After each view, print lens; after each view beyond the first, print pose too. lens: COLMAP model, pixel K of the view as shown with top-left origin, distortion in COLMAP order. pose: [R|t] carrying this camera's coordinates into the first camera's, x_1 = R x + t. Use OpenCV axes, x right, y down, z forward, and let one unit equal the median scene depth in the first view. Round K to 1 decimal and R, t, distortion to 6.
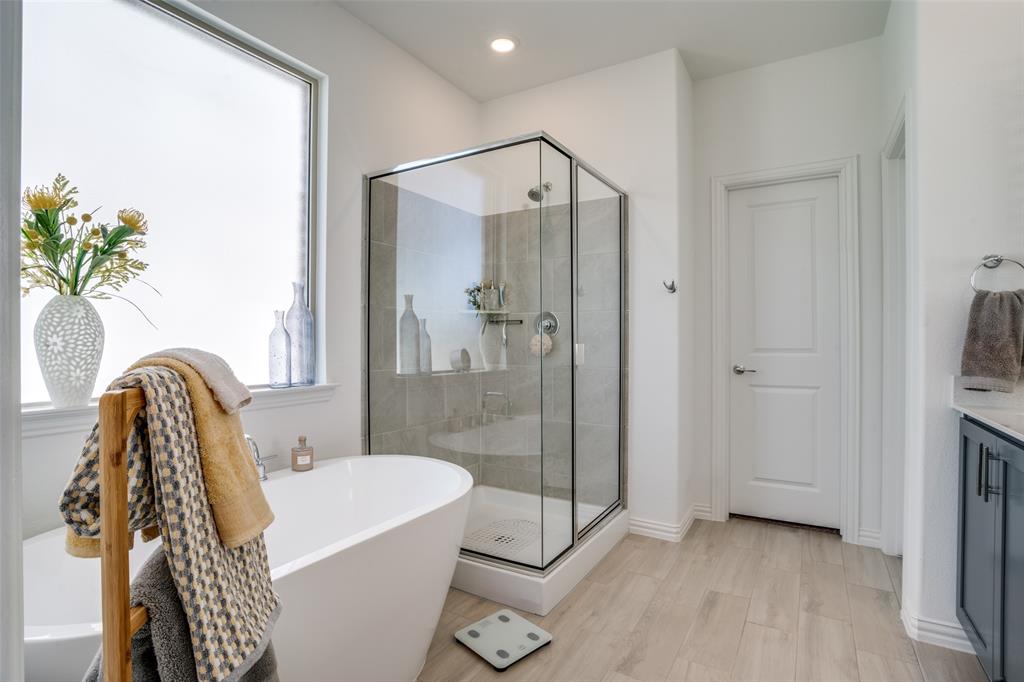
lens RADIAL K [[496.8, 0, 512.5], [0, 496.8, 336.8], [0, 0, 1]] dist [-0.024962, 0.000741]
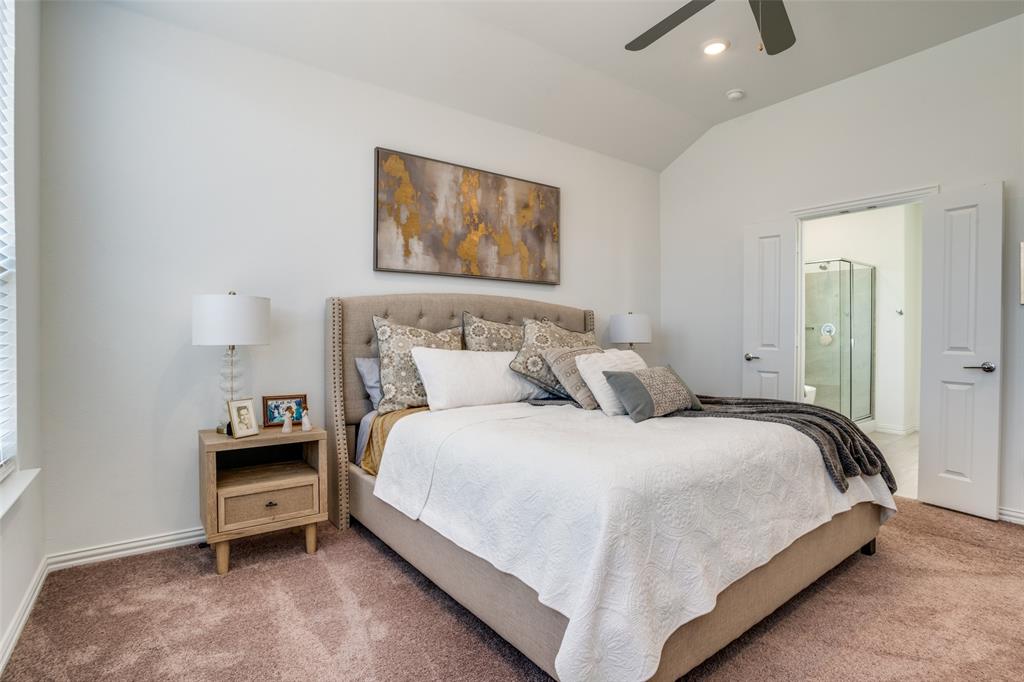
lens RADIAL K [[496.8, 0, 511.5], [0, 496.8, 343.5], [0, 0, 1]] dist [-0.024962, 0.000741]
pose [[0.926024, 0.004388, -0.377440, -0.415912], [-0.000428, 0.999944, 0.010574, 0.009941], [0.377465, -0.009630, 0.925974, -1.515273]]
